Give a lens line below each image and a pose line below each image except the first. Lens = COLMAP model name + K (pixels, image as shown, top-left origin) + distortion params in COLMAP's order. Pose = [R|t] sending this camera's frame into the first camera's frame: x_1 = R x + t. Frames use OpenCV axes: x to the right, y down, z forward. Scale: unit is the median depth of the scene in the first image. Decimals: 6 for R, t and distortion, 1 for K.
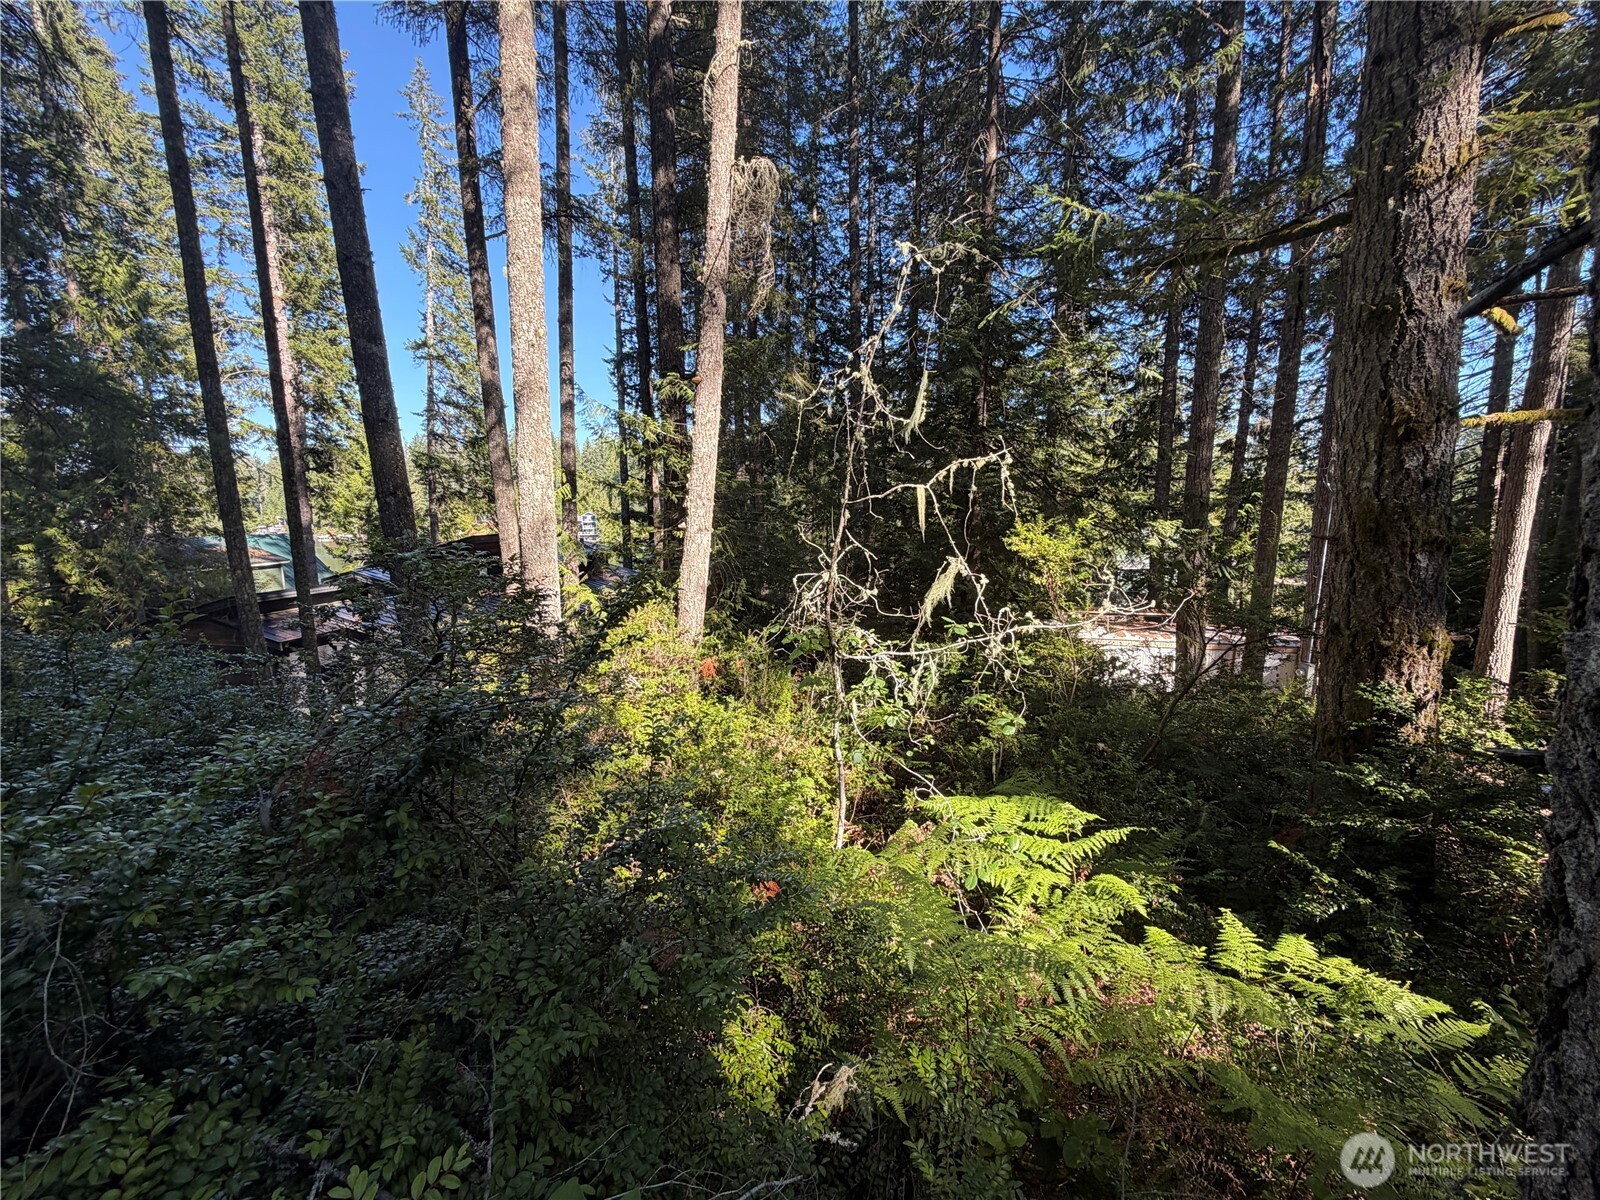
lens RADIAL K [[646.1, 0, 795.3], [0, 646.1, 601.2], [0, 0, 1]] dist [-0.000071, 0.000072]
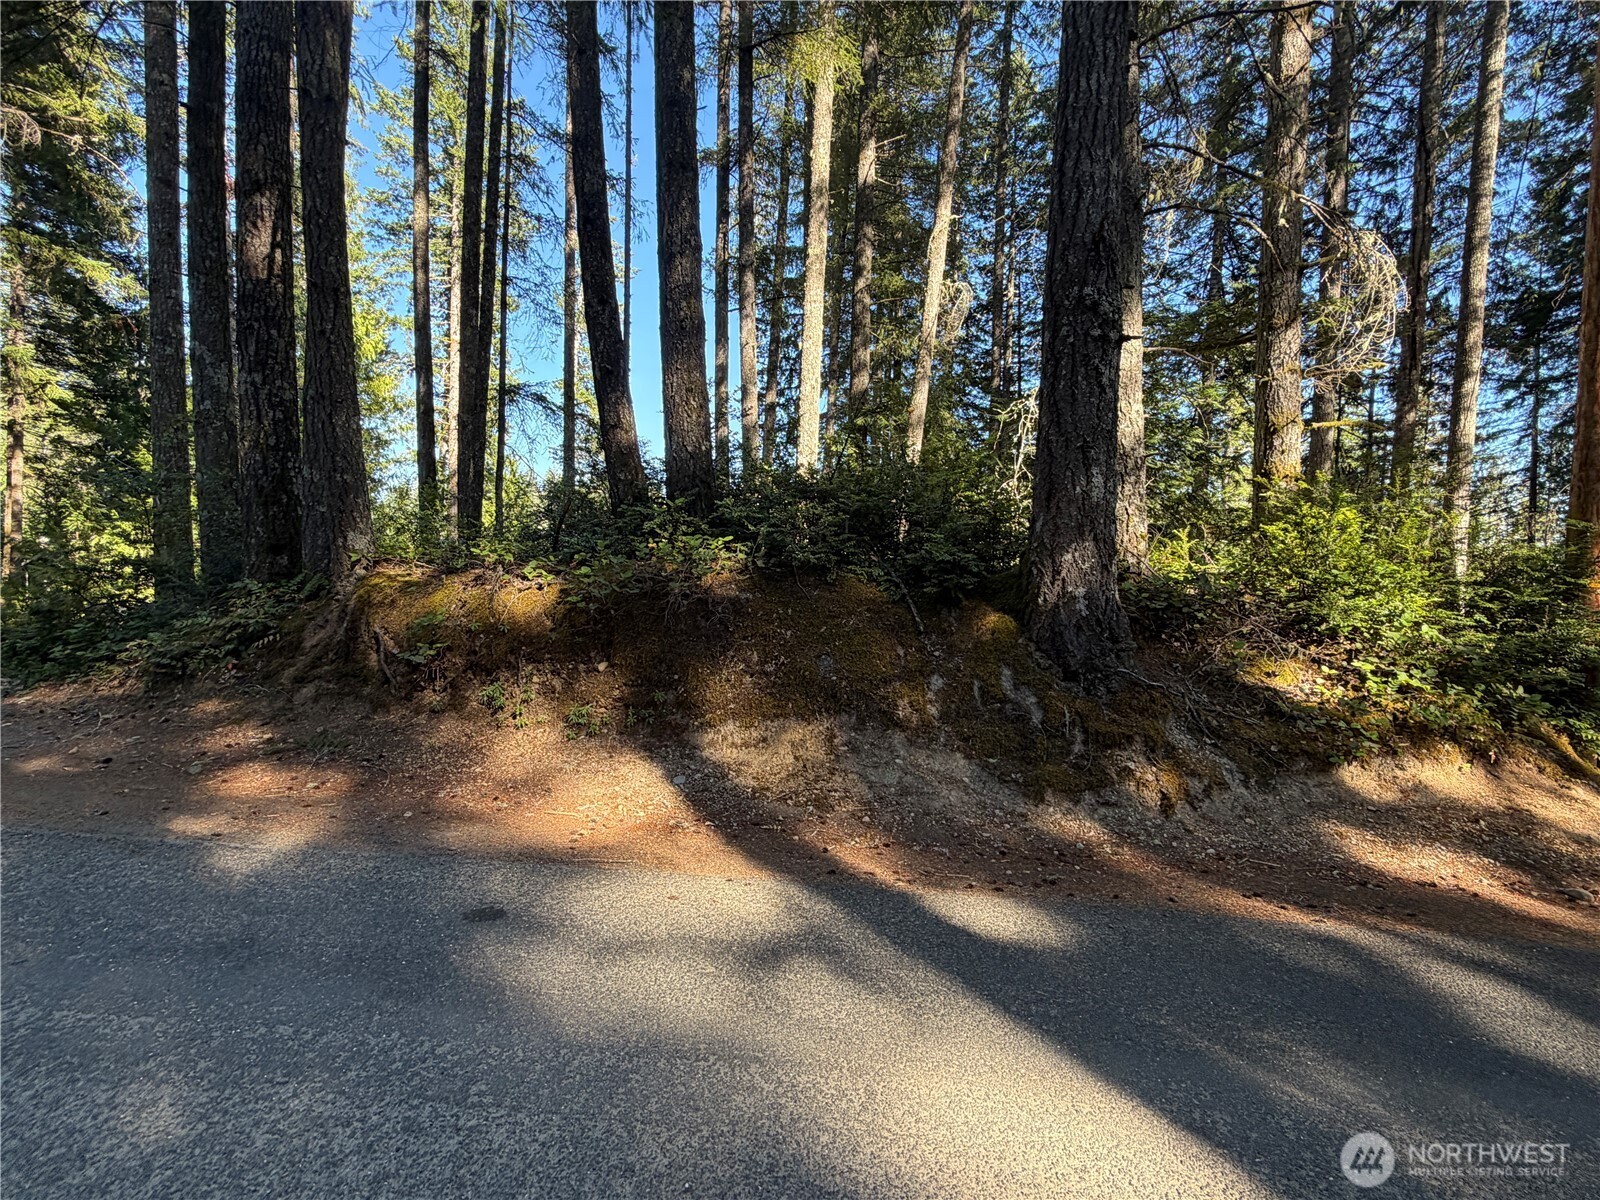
lens RADIAL K [[773.2, 0, 799.9], [0, 773.2, 598.6], [0, 0, 1]] dist [-0.001035, -0.000493]
pose [[0.990607, 0.044468, -0.129305, -0.031755], [-0.058091, 0.992924, -0.103573, 0.067926], [0.123785, 0.110112, 0.986181, -0.174812]]
